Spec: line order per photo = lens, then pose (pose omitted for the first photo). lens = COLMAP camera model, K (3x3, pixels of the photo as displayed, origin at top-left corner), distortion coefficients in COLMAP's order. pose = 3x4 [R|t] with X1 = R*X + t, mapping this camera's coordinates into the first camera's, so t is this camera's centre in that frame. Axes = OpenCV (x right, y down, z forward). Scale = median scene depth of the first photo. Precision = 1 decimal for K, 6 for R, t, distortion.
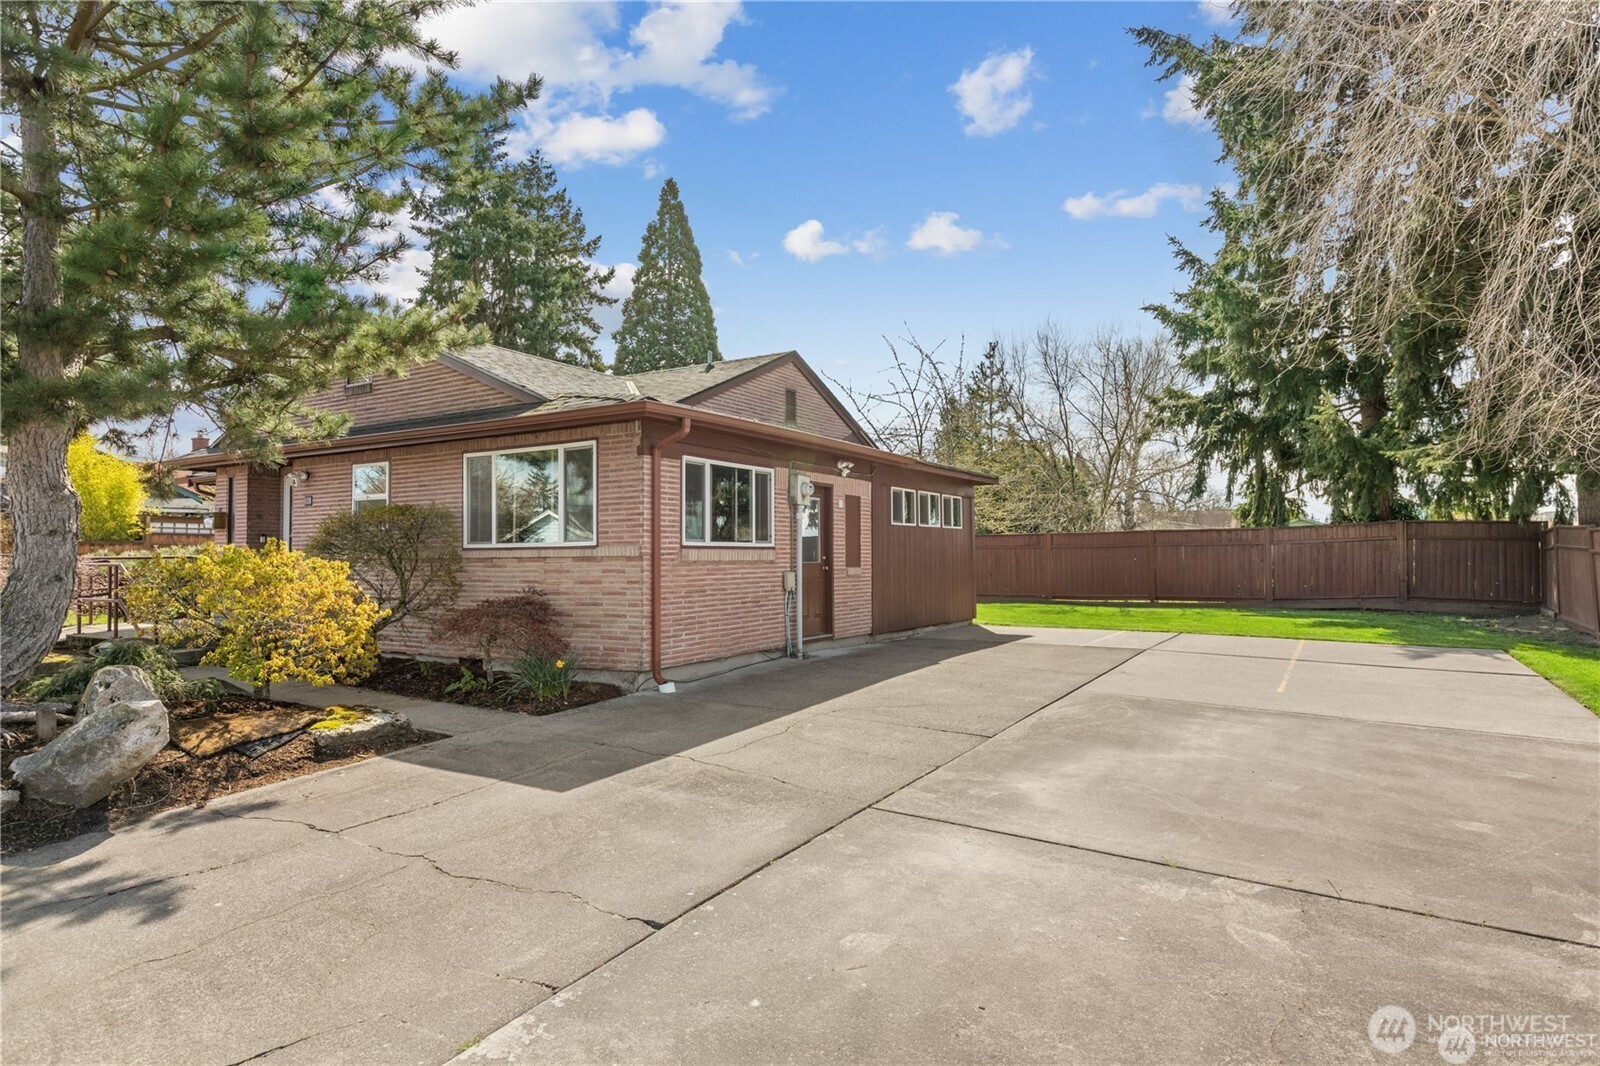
lens RADIAL K [[889.4, 0, 800.7], [0, 889.4, 519.9], [0, 0, 1]] dist [-0.027489, 0.000034]
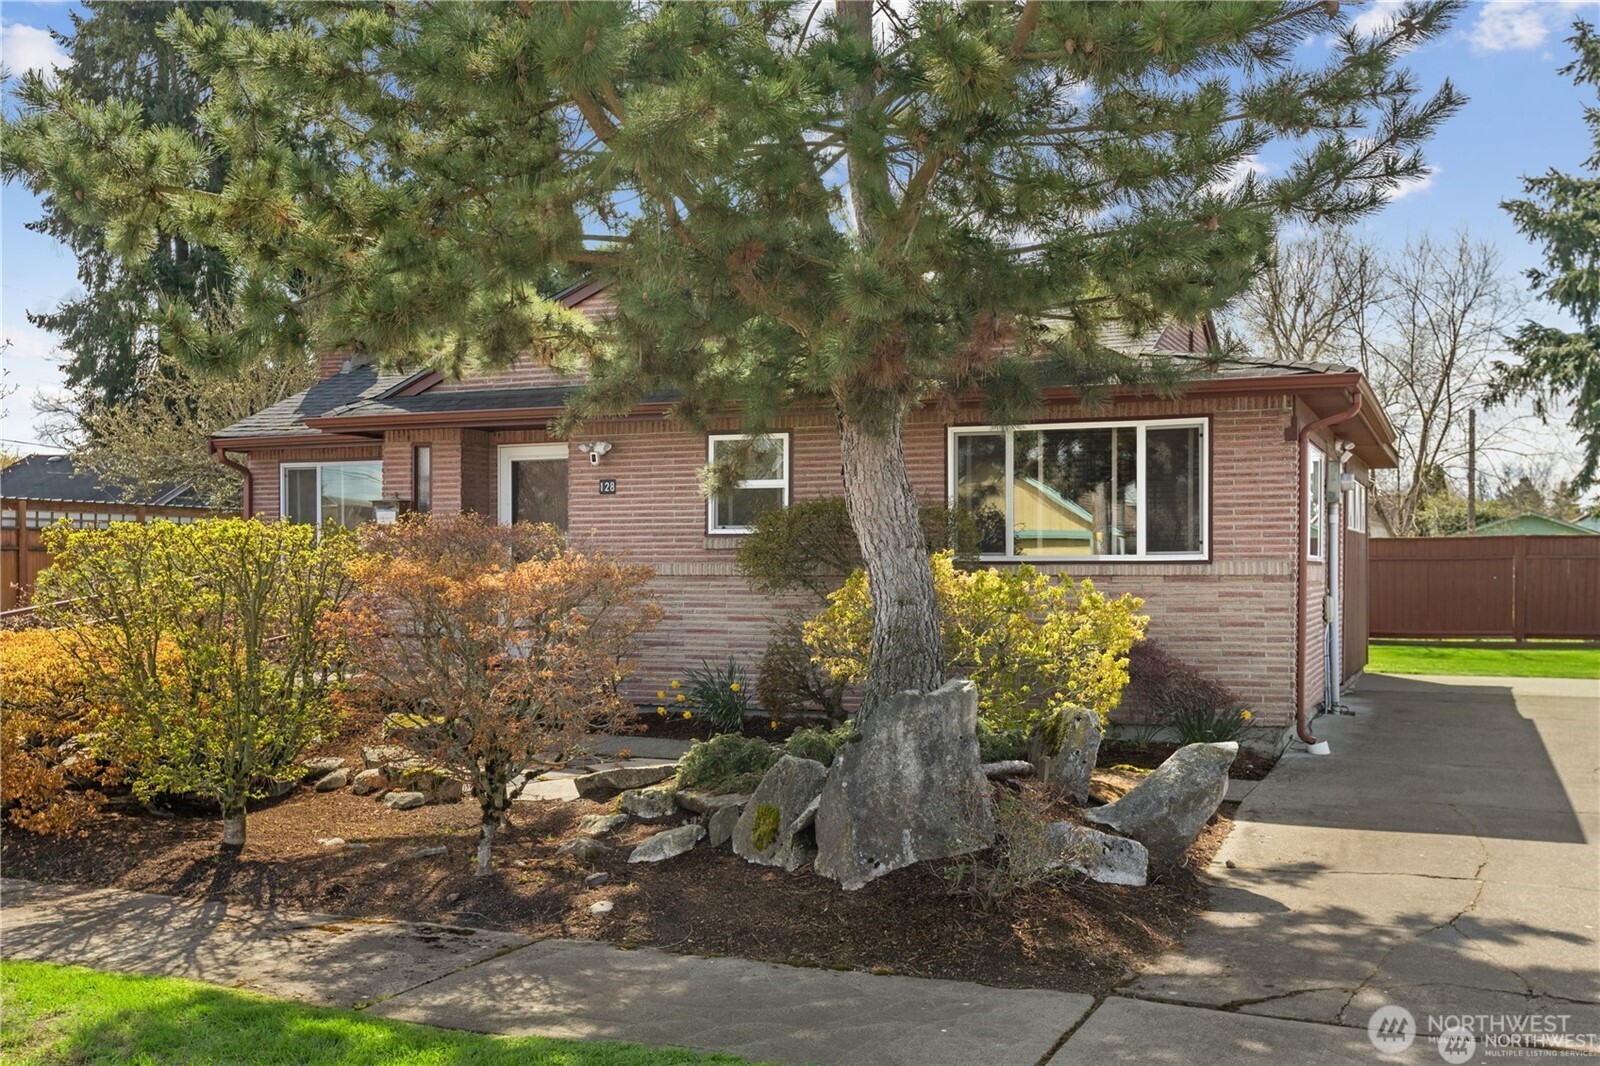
lens RADIAL K [[1645.6, 0, 800.5], [0, 1645.6, 545.5], [0, 0, 1]] dist [0.004424, 0.000000]
pose [[0.984350, 0.009430, 0.175973, -0.799730], [-0.013530, 0.999664, 0.022112, -0.009046], [-0.175706, -0.024146, 0.984147, -0.289081]]
